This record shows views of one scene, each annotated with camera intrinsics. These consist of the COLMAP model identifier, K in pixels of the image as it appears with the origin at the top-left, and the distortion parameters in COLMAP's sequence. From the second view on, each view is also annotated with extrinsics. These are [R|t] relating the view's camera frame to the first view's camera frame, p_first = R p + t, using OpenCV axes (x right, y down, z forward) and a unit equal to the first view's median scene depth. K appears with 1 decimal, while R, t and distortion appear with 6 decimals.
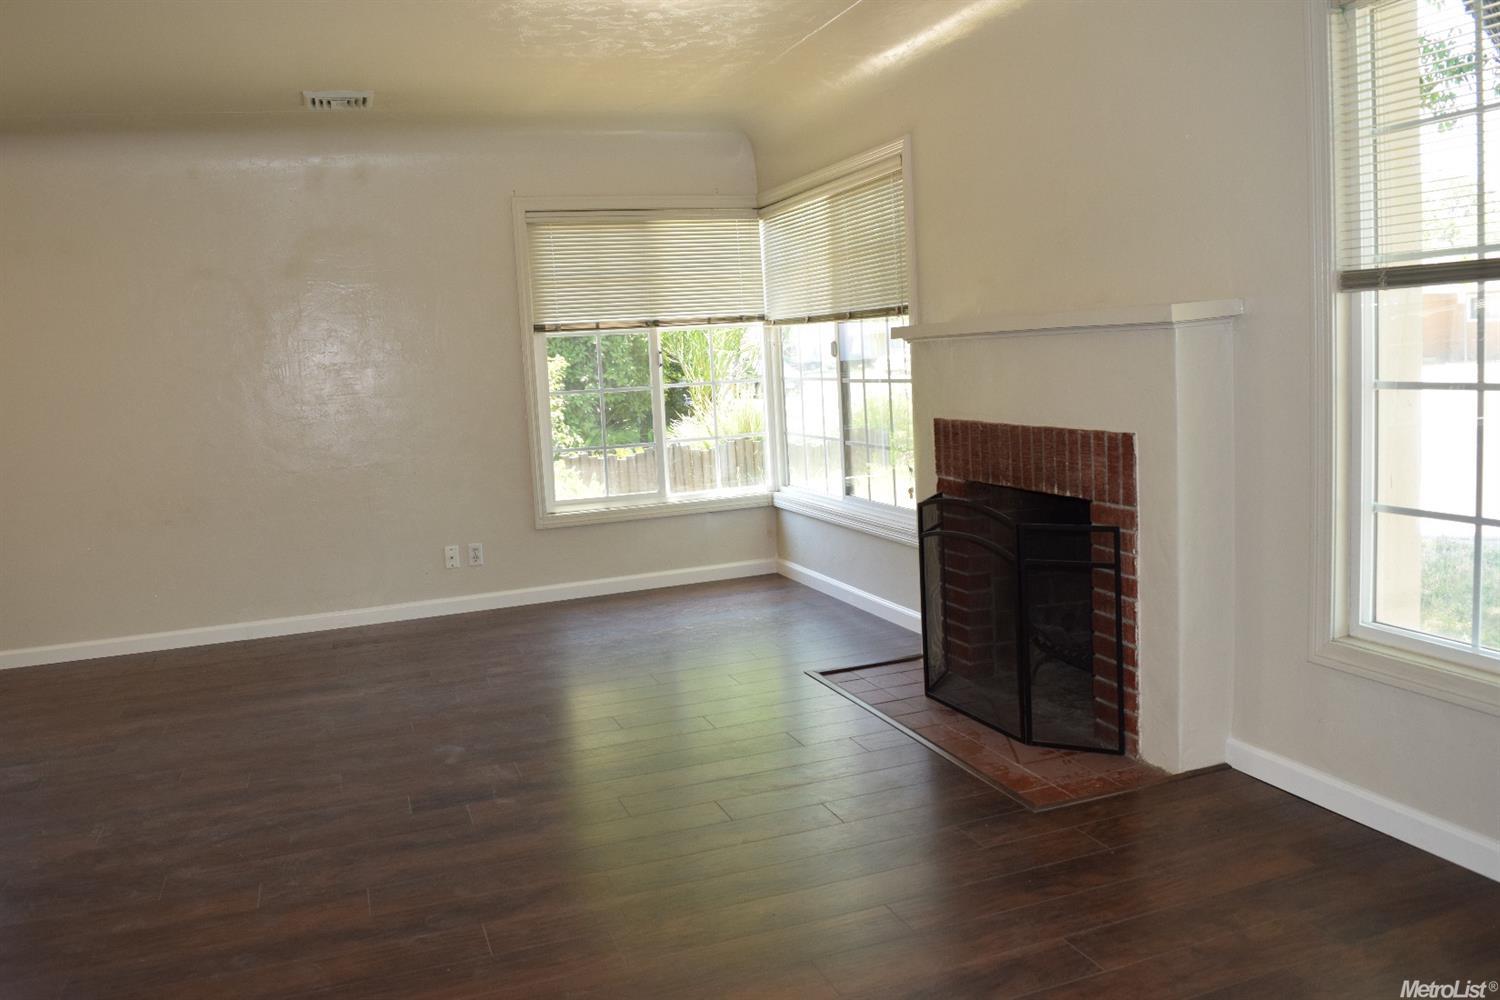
lens RADIAL K [[1182.3, 0, 749.8], [0, 1182.3, 499.0], [0, 0, 1]] dist [-0.039431, -0.000307]
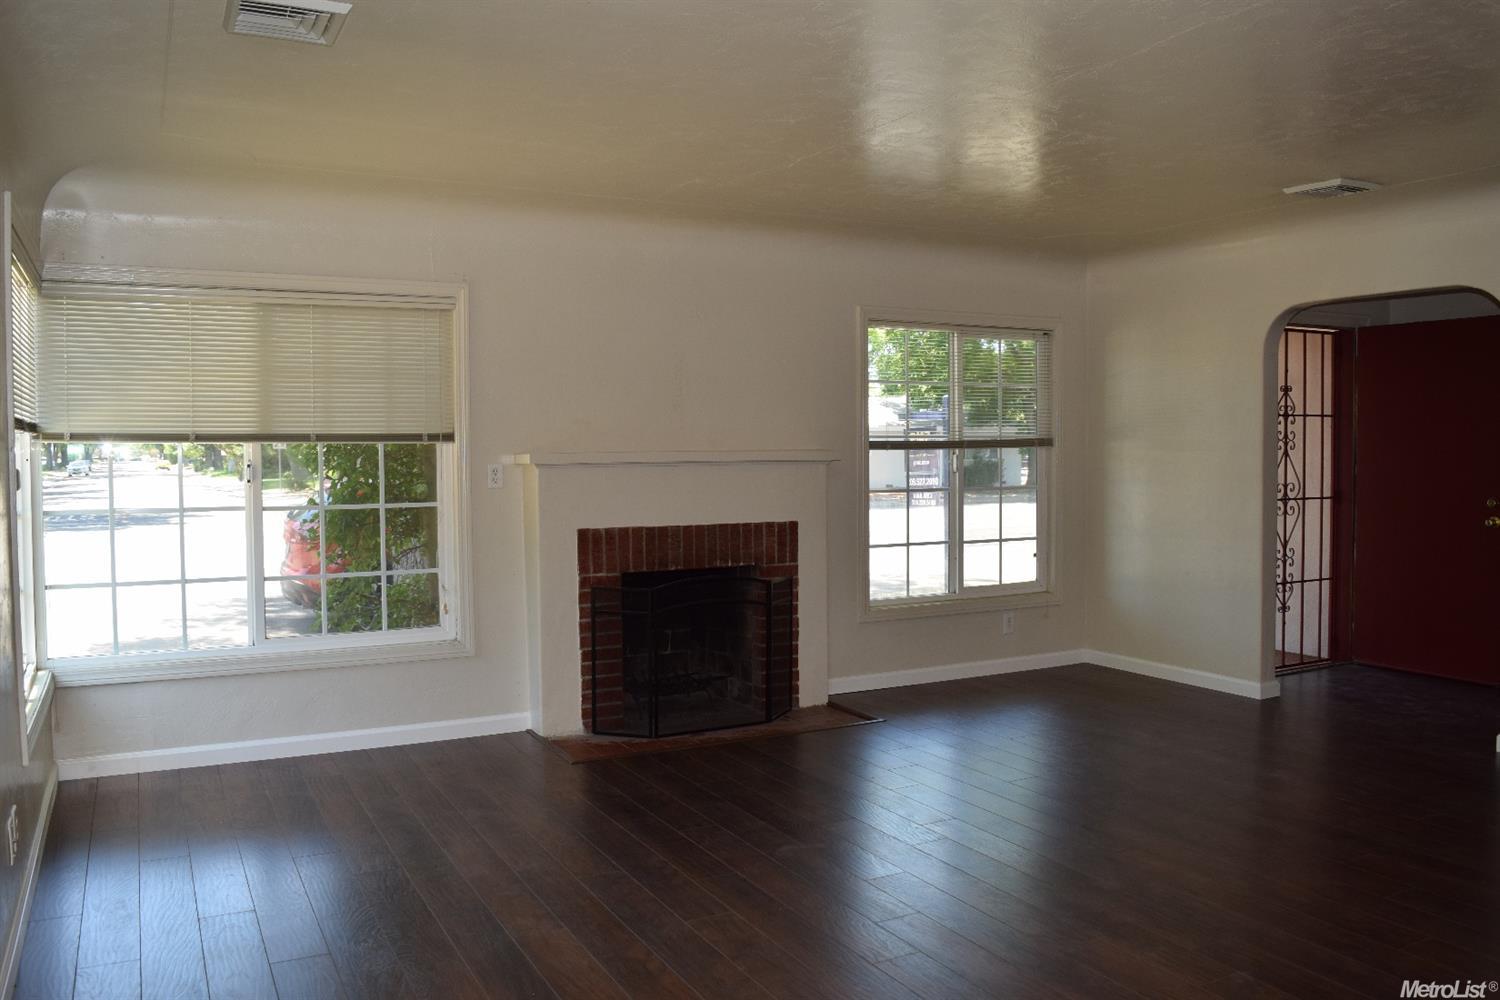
lens RADIAL K [[1182.3, 0, 749.2], [0, 1182.3, 497.6], [0, 0, 1]] dist [-0.039431, -0.000307]
pose [[-0.136469, 0.014232, 0.990542, -1.327937], [0.136609, 0.990614, 0.004588, -0.100489], [-0.981180, 0.135943, -0.137133, 1.208010]]
